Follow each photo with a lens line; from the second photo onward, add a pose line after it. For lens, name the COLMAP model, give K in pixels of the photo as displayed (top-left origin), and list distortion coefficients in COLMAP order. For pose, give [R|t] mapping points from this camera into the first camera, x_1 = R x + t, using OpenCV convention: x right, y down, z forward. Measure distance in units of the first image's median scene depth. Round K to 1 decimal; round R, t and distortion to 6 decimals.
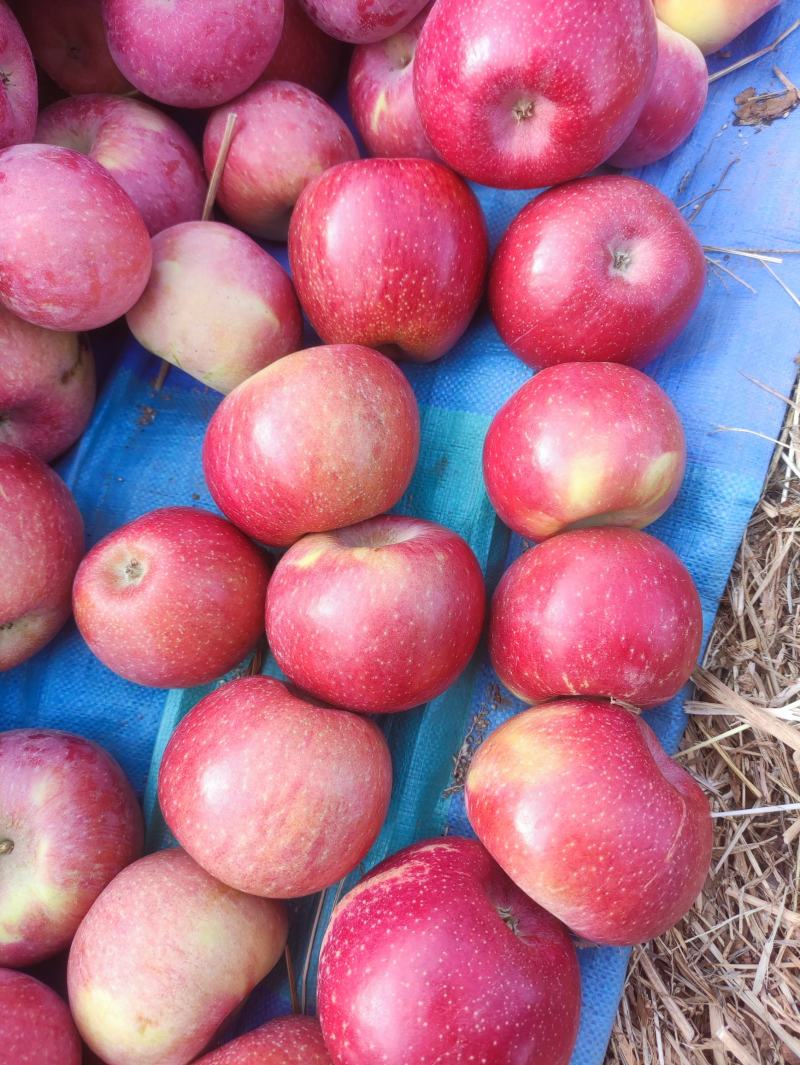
lens RADIAL K [[792.4, 0, 400.0], [0, 792.4, 532.5], [0, 0, 1]] dist [0.023606, -0.046322]
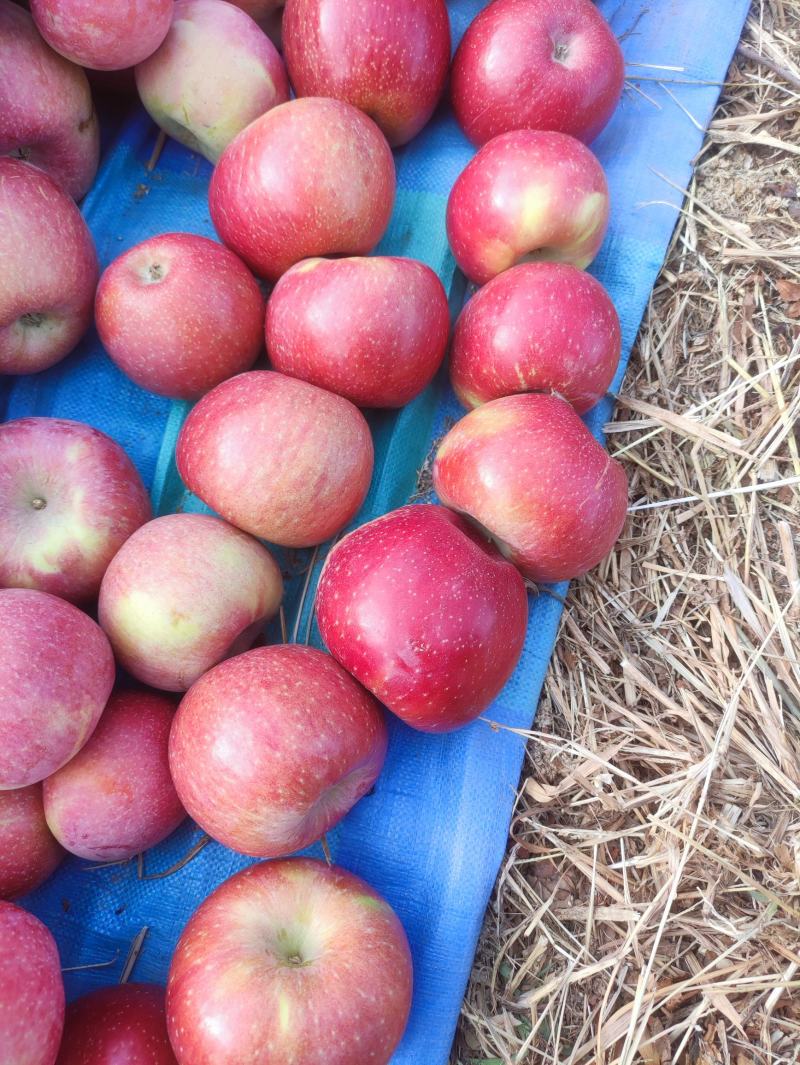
lens RADIAL K [[792.4, 0, 400.0], [0, 792.4, 532.5], [0, 0, 1]] dist [0.023606, -0.046322]
pose [[0.991035, 0.011517, 0.133109, -0.130149], [-0.011930, 0.999926, 0.002306, 0.419038], [-0.133072, -0.003873, 0.991099, -0.202153]]
